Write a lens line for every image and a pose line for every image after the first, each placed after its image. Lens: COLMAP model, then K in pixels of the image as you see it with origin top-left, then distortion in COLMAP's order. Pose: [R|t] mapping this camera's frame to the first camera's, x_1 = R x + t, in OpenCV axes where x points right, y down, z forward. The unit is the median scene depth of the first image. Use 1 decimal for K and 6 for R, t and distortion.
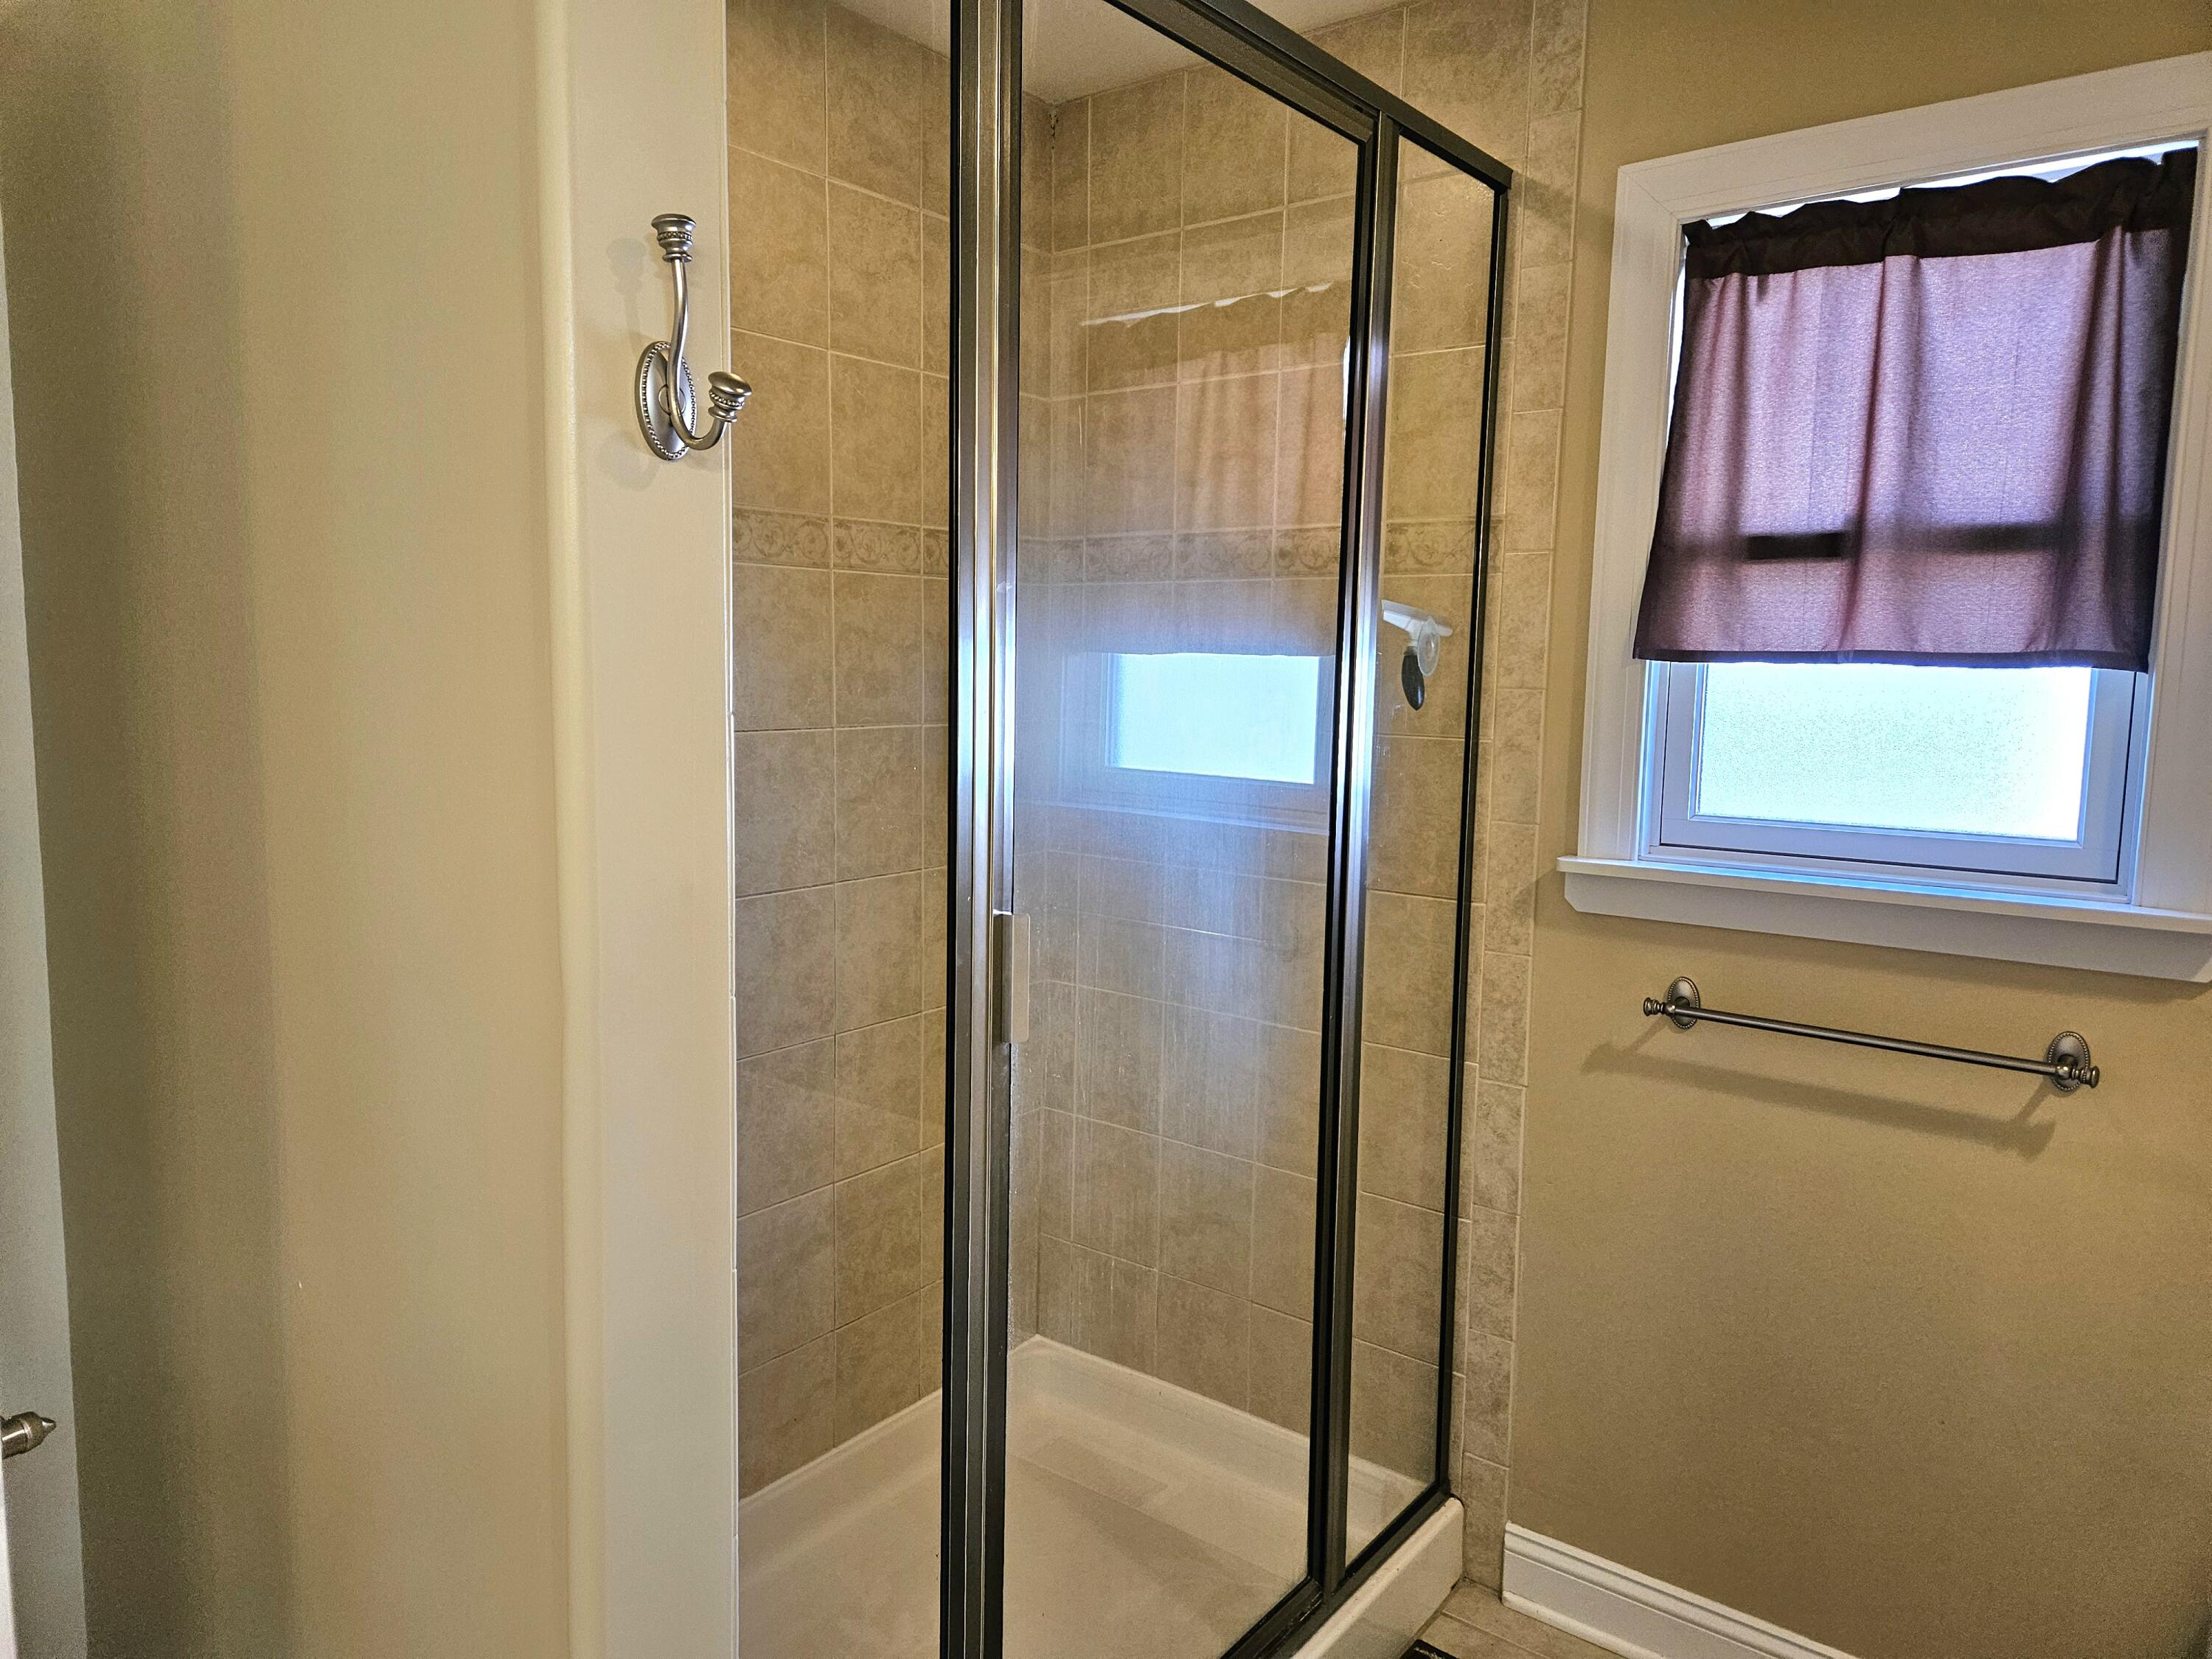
lens RADIAL K [[1475.8, 0, 1091.2], [0, 1475.8, 816.4], [0, 0, 1]] dist [0.080862, -0.068147]
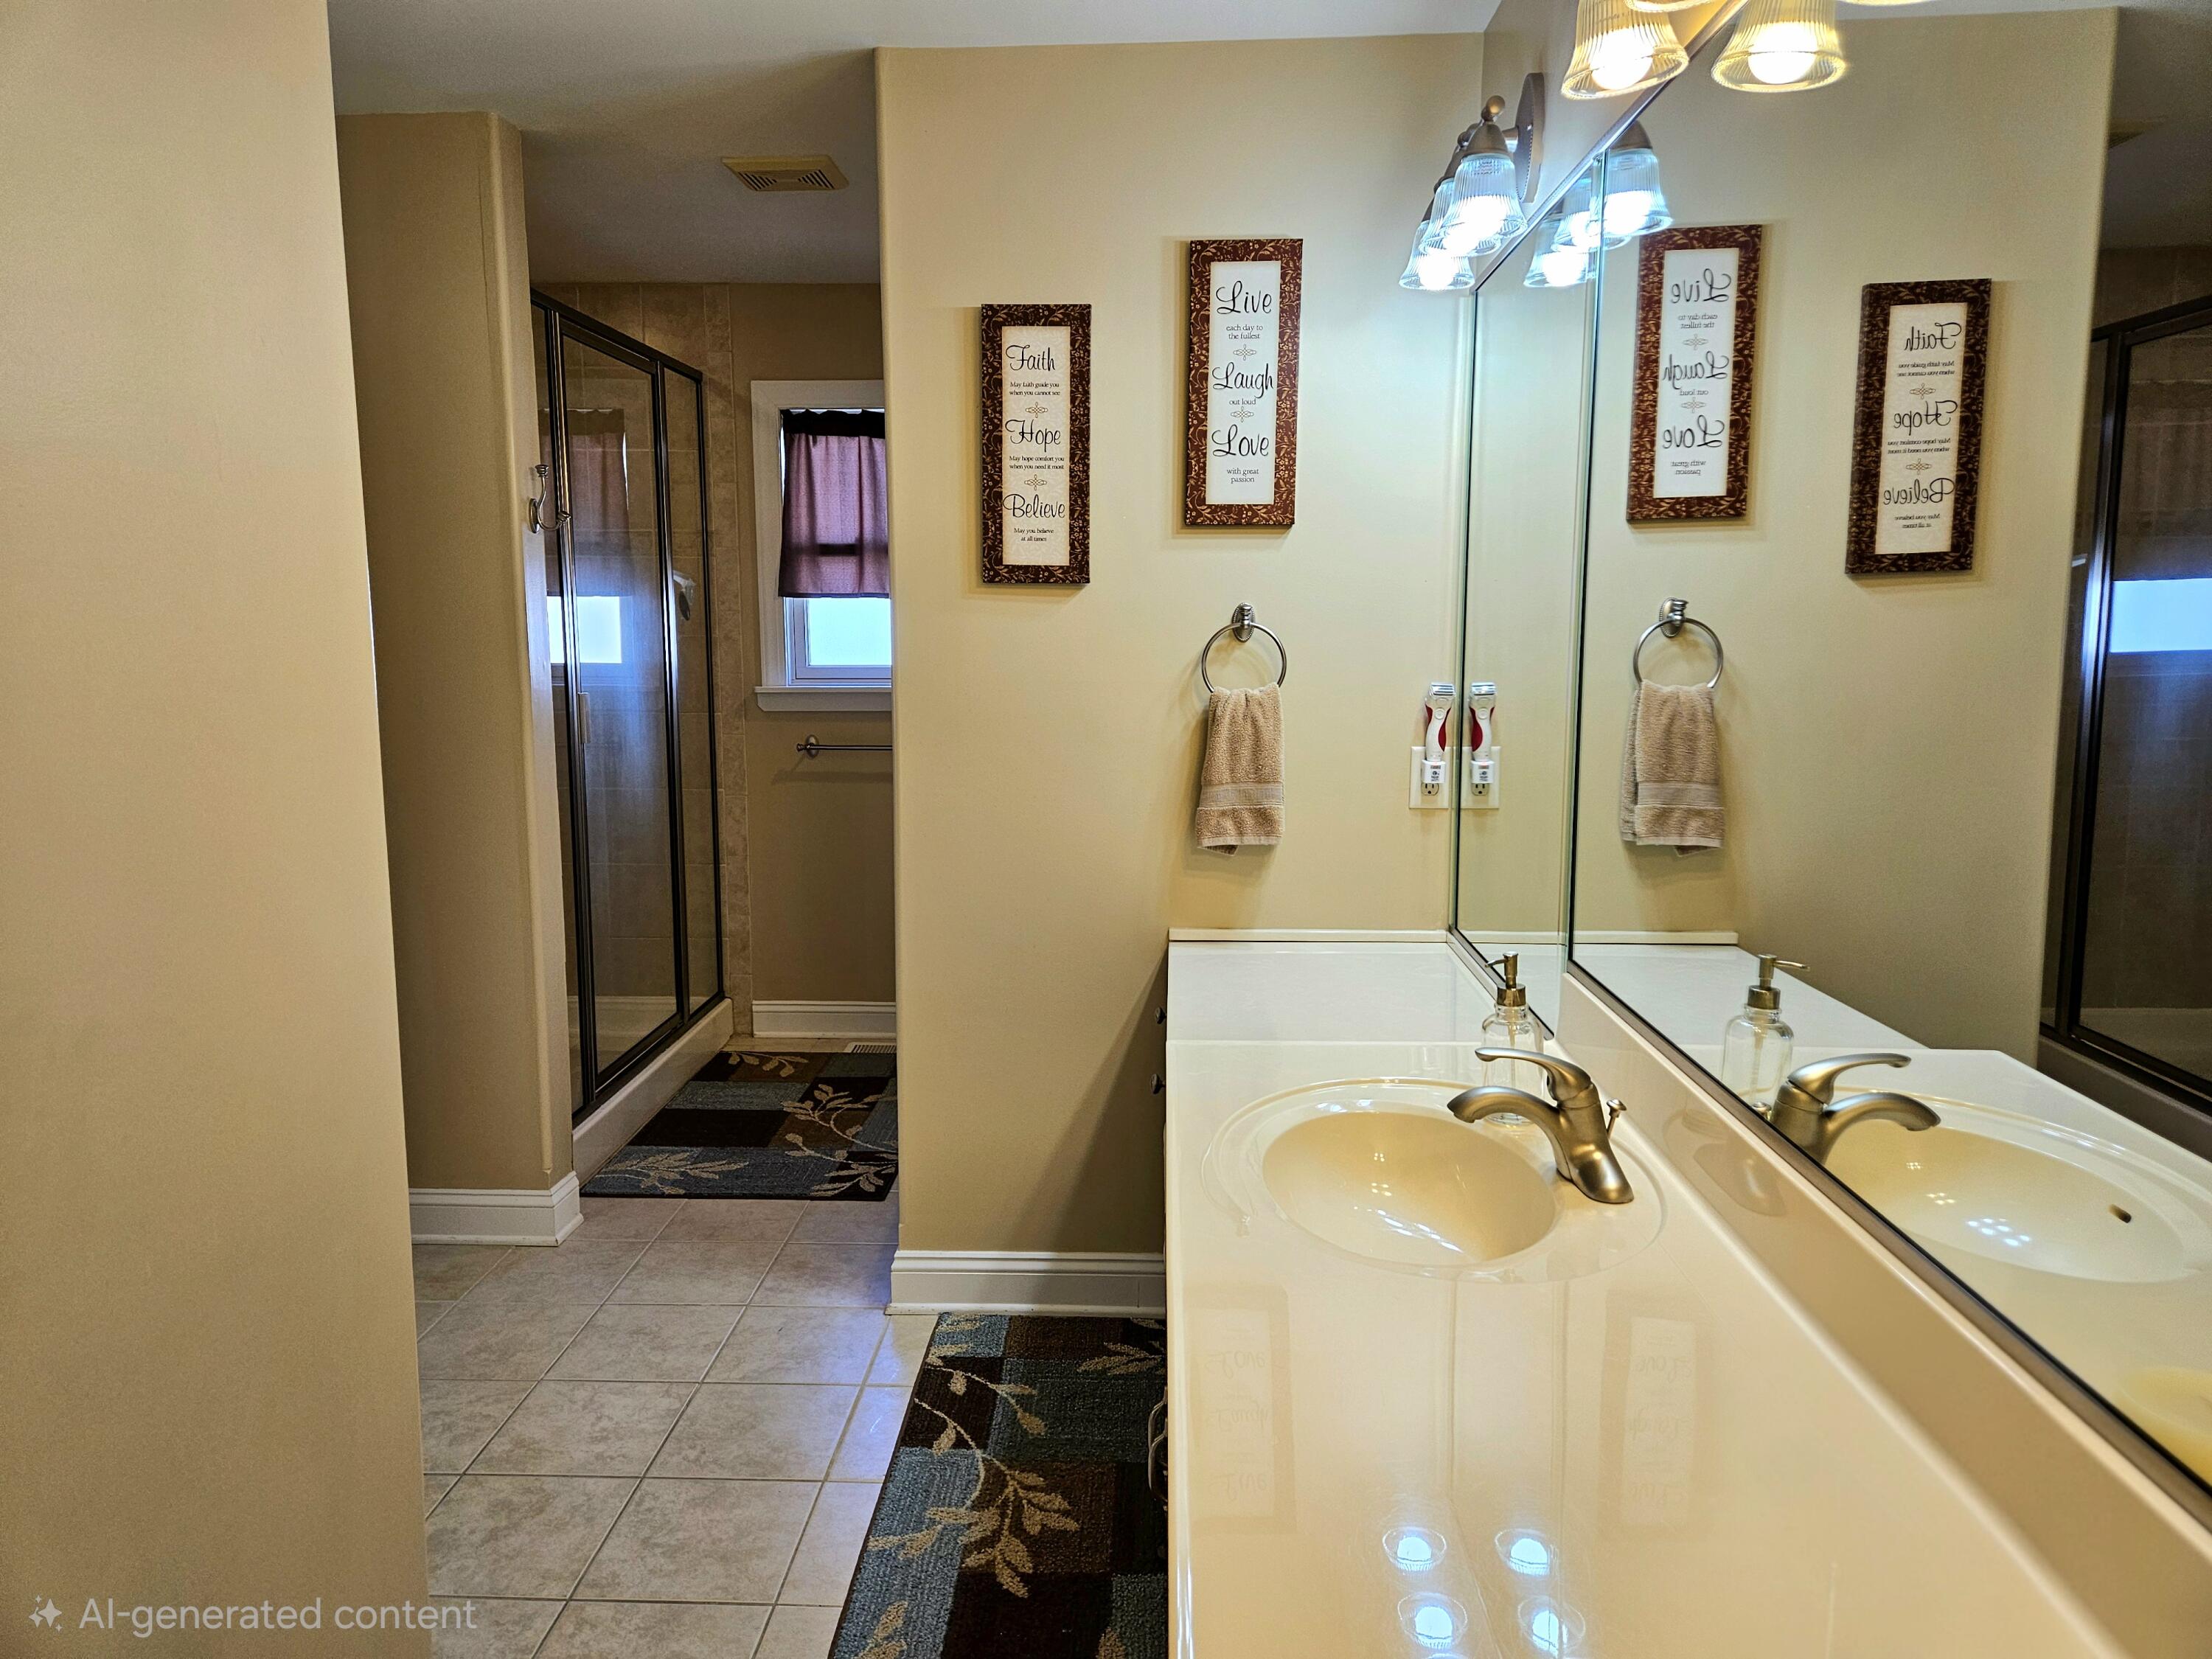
lens RADIAL K [[1475.8, 0, 1090.1], [0, 1475.8, 813.0], [0, 0, 1]] dist [0.080862, -0.068147]
pose [[0.816803, -0.096303, 0.568821, -0.577633], [0.078153, 0.995351, 0.056291, 0.135479], [-0.571598, -0.001524, 0.820532, -1.151190]]
